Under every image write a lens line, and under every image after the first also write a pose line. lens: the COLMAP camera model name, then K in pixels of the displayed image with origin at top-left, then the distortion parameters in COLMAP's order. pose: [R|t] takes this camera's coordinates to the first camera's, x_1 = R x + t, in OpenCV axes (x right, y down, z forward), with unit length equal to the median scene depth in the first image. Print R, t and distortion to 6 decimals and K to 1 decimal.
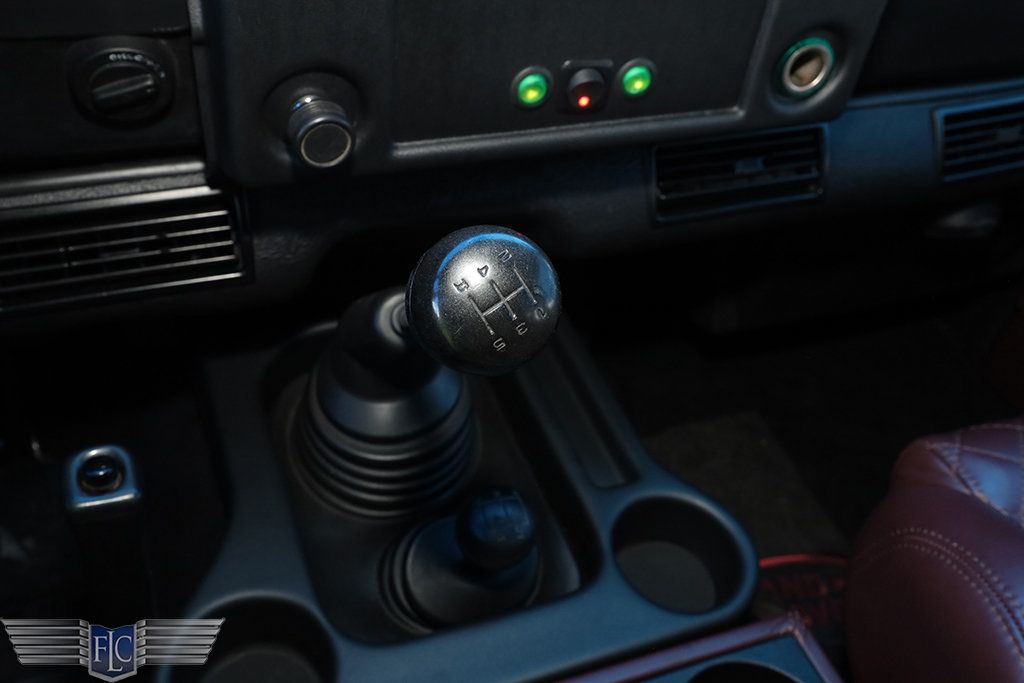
lens RADIAL K [[976.1, 0, 511.1], [0, 976.1, 359.2], [0, 0, 1]] dist [0.004606, 0.000000]
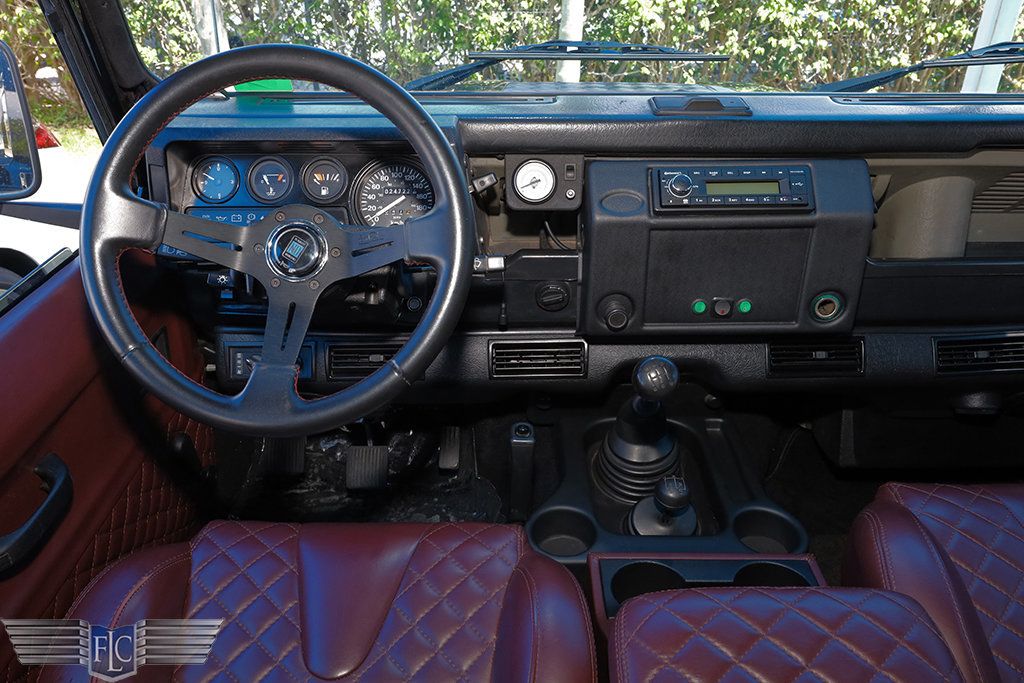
lens RADIAL K [[808.6, 0, 514.5], [0, 808.6, 347.0], [0, 0, 1]] dist [0.016789, -0.006860]
pose [[0.931378, 0.065869, -0.358044, 0.308990], [-0.162861, 0.954983, -0.247960, 0.398123], [0.325593, 0.289256, 0.900178, -0.970502]]
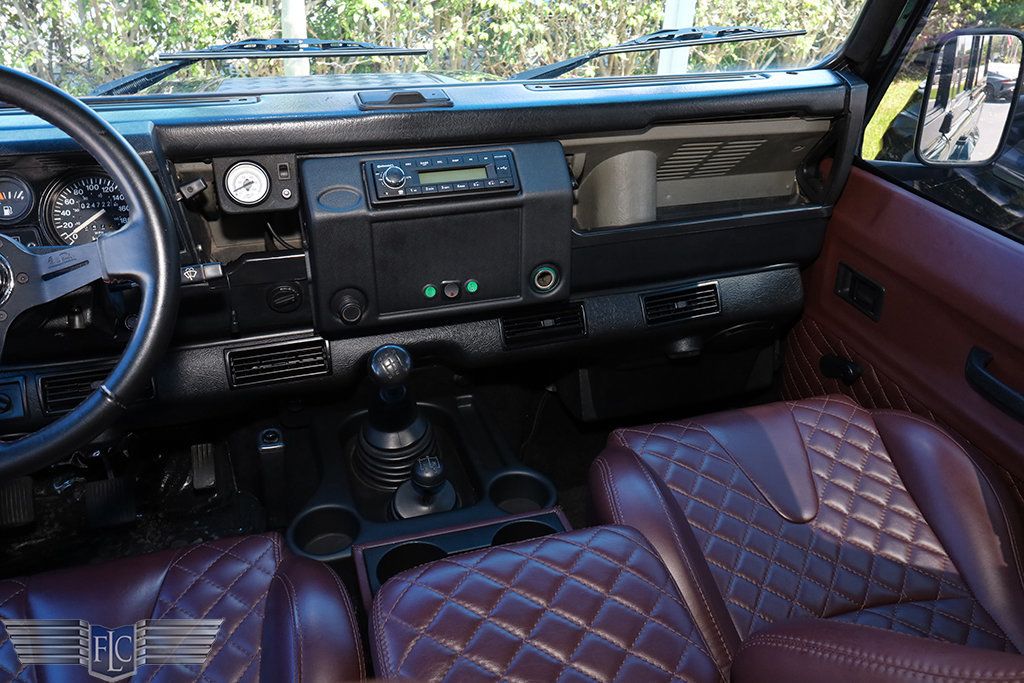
lens RADIAL K [[808.6, 0, 509.2], [0, 808.6, 343.1], [0, 0, 1]] dist [0.016789, -0.006860]
pose [[0.994027, -0.058449, -0.092168, 0.396644], [0.032998, 0.965935, -0.256671, 0.402049], [0.104031, 0.252097, 0.962094, -0.997616]]
